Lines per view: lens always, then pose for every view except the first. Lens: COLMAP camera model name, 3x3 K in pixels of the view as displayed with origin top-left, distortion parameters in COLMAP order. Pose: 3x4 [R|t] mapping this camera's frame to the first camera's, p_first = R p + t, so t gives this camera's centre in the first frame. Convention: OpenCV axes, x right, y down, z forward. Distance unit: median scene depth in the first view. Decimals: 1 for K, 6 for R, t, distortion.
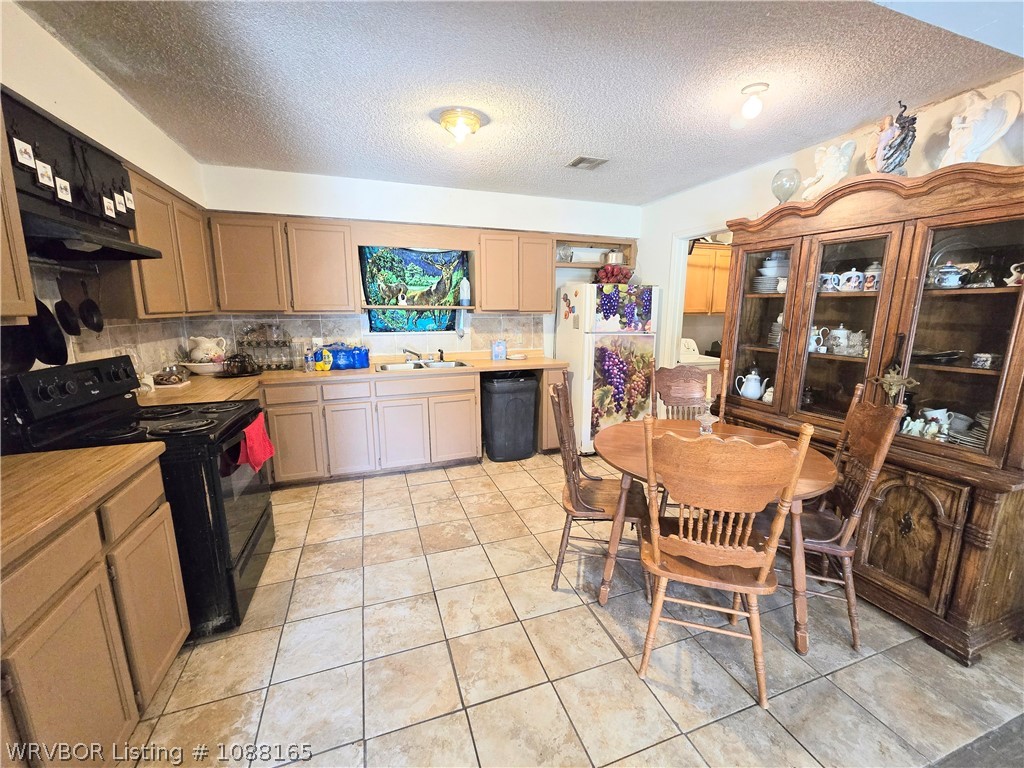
lens RADIAL K [[414.2, 0, 515.8], [0, 414.2, 385.4], [0, 0, 1]] dist [0.000754, 0.000044]
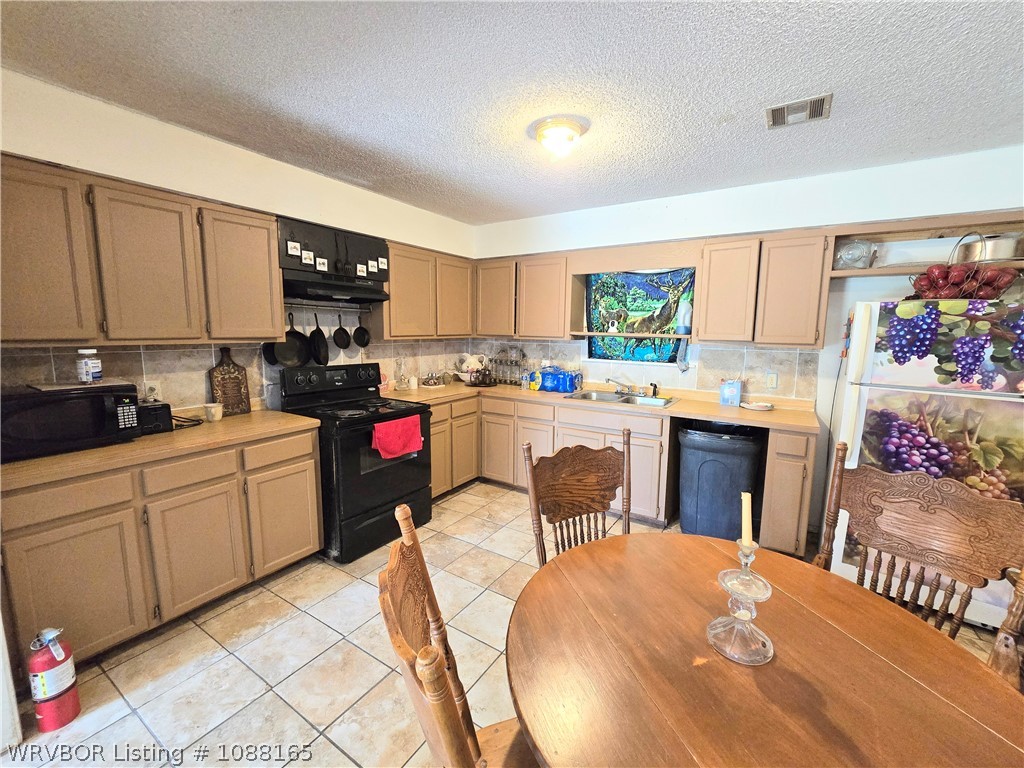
lens RADIAL K [[414.2, 0, 516.3], [0, 414.2, 385.2], [0, 0, 1]] dist [0.000754, 0.000044]
pose [[0.620433, 0.115177, -0.775756, 0.334142], [-0.157751, 0.987268, 0.020414, -0.059150], [0.768230, 0.109711, 0.630703, 0.248908]]
